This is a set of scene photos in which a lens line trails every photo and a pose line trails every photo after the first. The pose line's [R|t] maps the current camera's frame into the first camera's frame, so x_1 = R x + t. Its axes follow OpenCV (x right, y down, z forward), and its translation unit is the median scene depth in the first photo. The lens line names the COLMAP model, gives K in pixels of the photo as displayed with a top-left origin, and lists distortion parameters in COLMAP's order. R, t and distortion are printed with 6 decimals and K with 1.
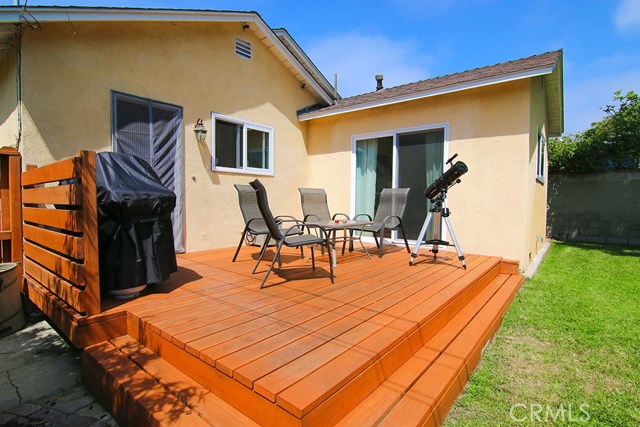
lens RADIAL K [[325.3, 0, 320.0], [0, 325.3, 213.5], [0, 0, 1]] dist [0.001224, -0.000772]
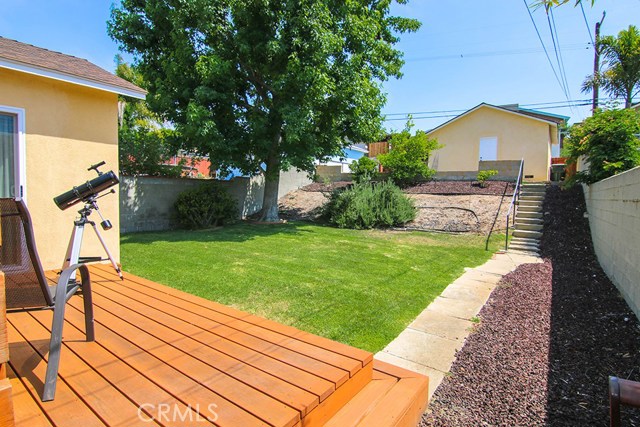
lens RADIAL K [[325.3, 0, 320.0], [0, 325.3, 213.5], [0, 0, 1]] dist [0.001224, -0.000772]
pose [[-0.045785, -0.066577, 0.996730, -0.533451], [0.027321, 0.997320, 0.067872, -0.079913], [-0.998578, 0.030339, -0.043843, 0.419082]]
